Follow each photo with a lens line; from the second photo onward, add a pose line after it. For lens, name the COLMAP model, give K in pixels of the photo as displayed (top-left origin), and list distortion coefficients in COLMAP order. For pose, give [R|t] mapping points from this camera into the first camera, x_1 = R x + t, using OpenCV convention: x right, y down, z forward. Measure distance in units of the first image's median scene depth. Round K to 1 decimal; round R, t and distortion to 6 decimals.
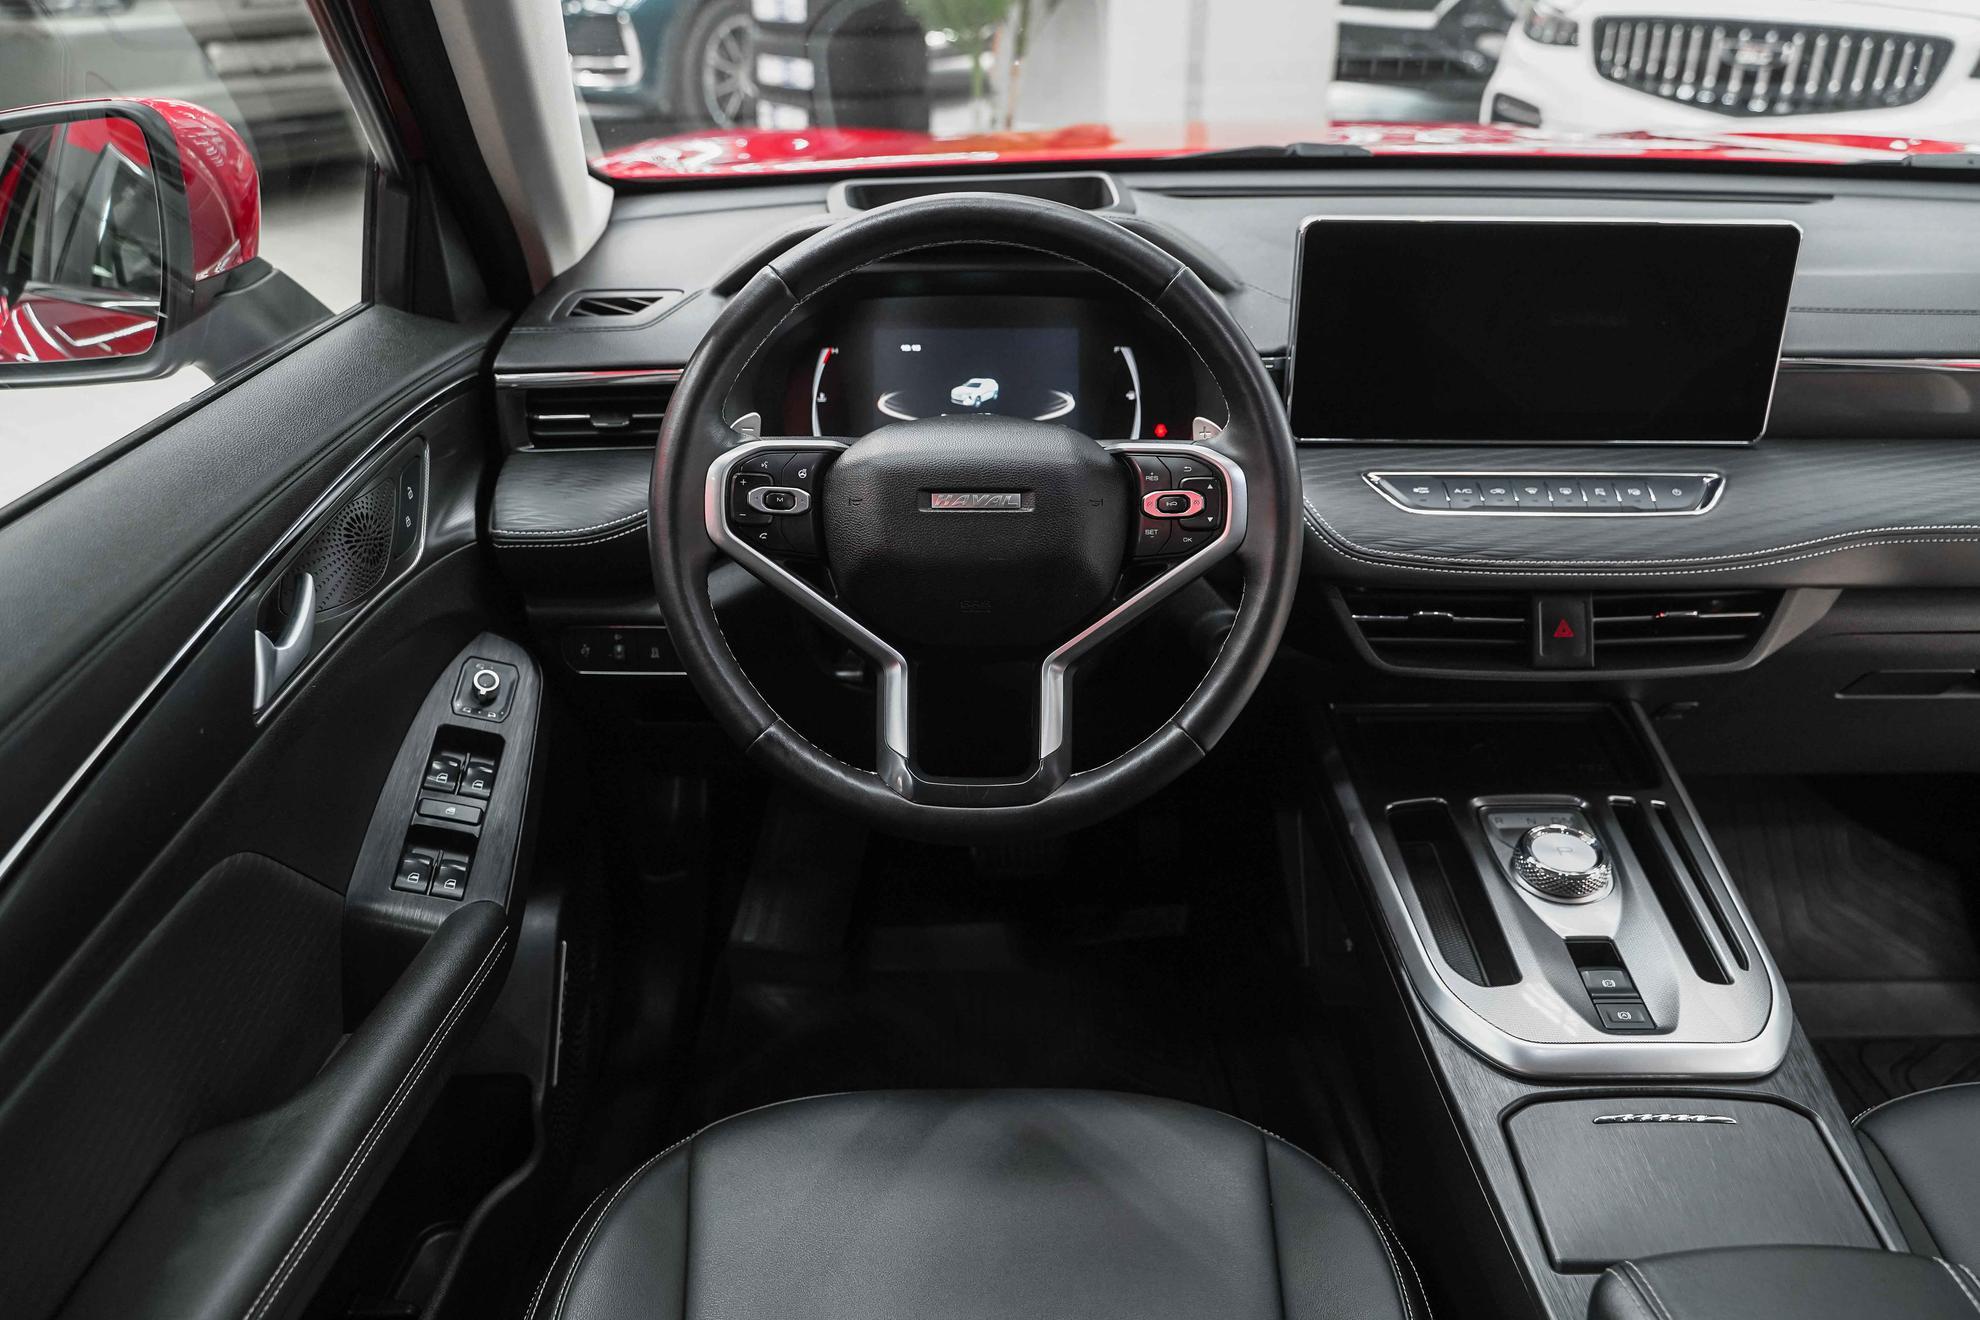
lens RADIAL K [[1592.6, 0, 990.0], [0, 1592.6, 660.0], [0, 0, 1]] dist [-0.003820, 0.004490]
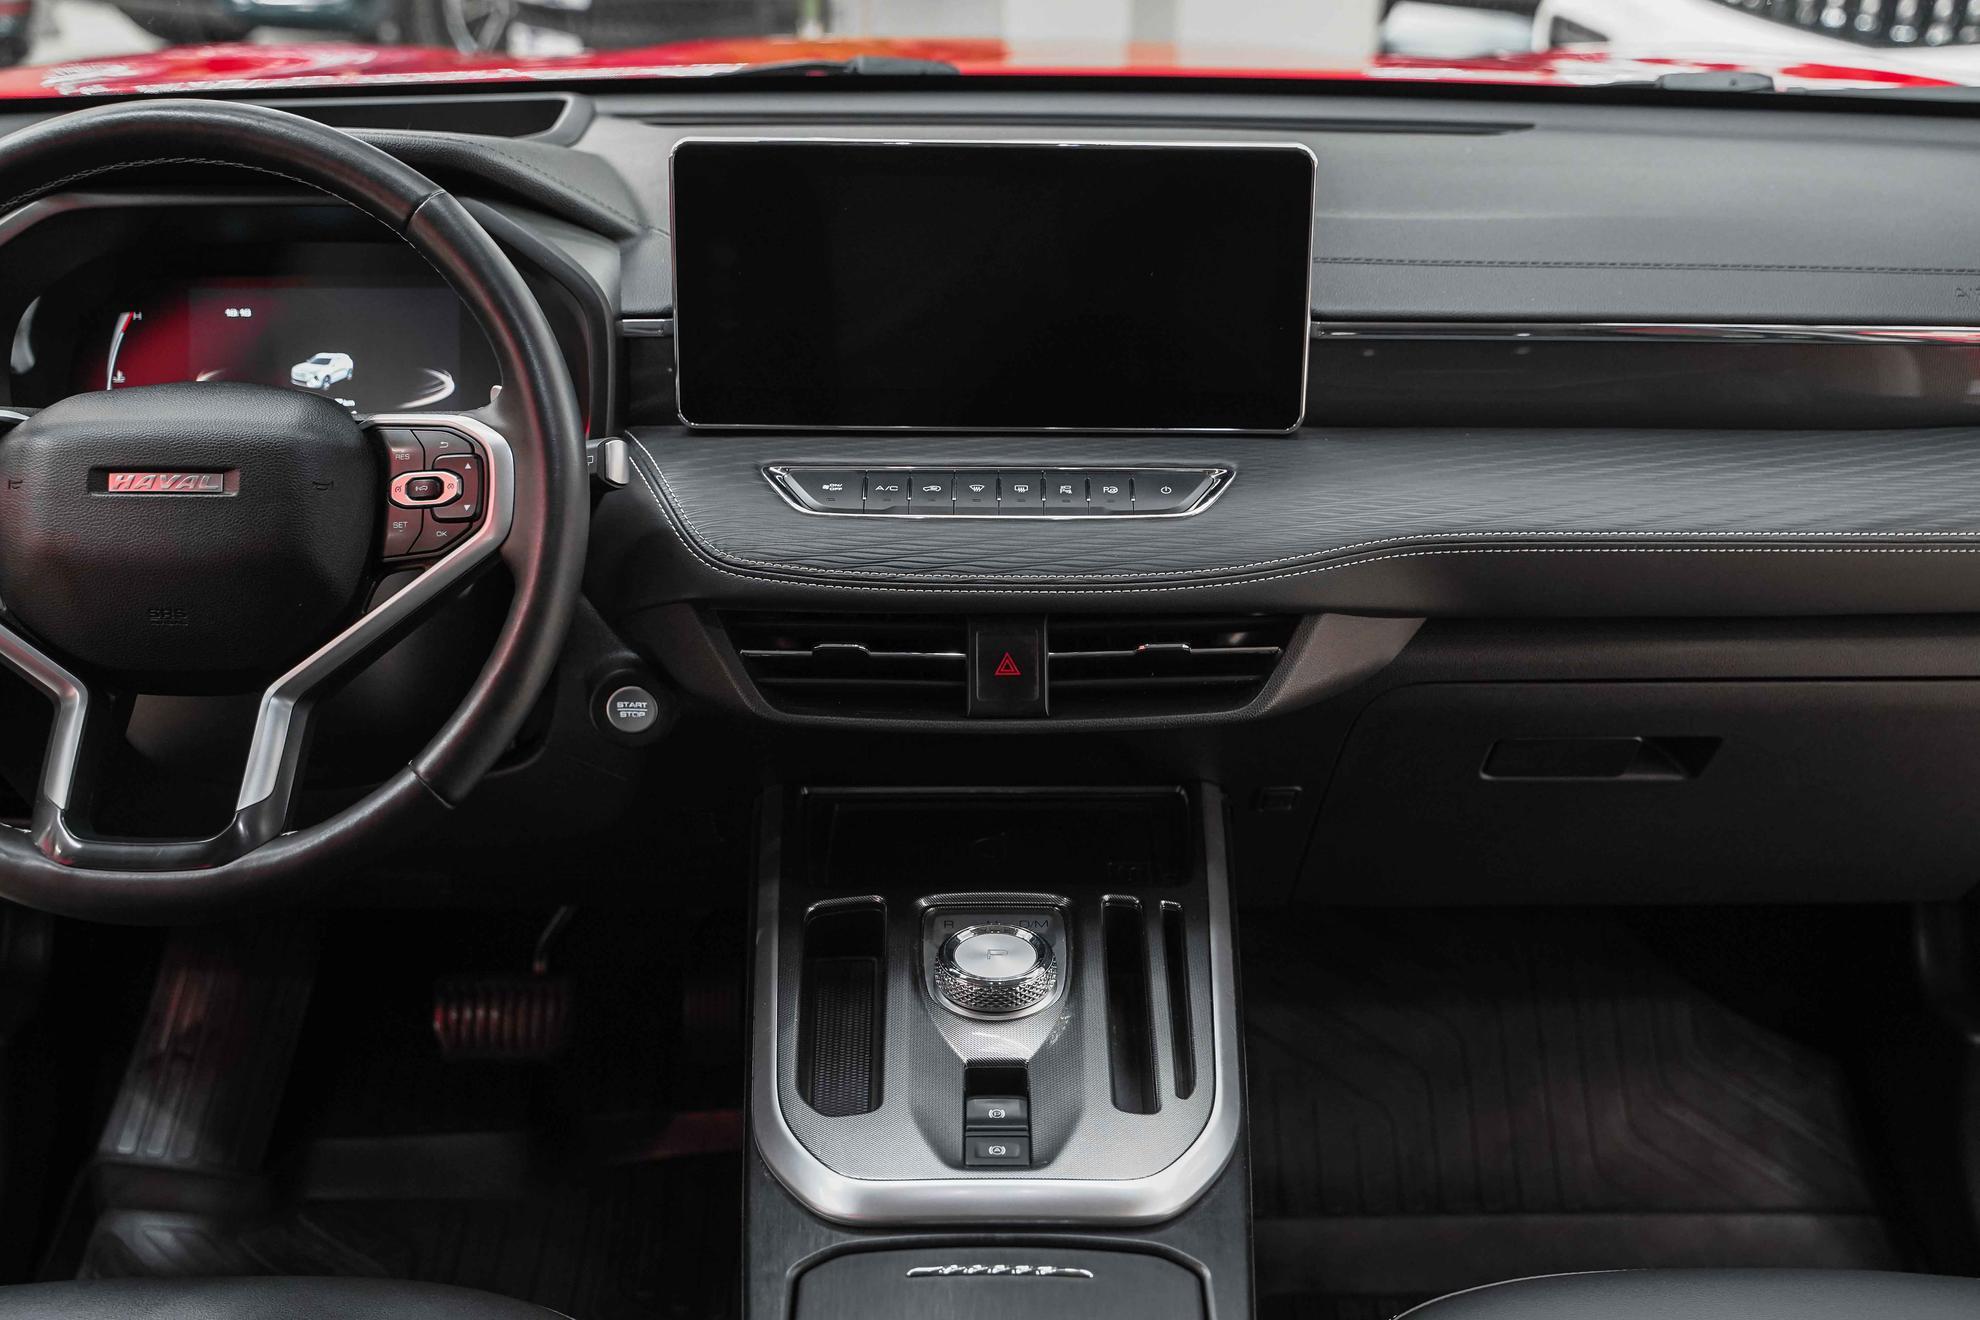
lens RADIAL K [[2482.3, 0, 993.3], [0, 2482.3, 647.5], [0, 0, 1]] dist [0.005954, -0.012157]
pose [[0.999995, 0.002024, 0.002455, 0.346745], [-0.001782, 0.995474, -0.095021, 0.084597], [-0.002636, 0.095016, 0.995472, -0.187523]]
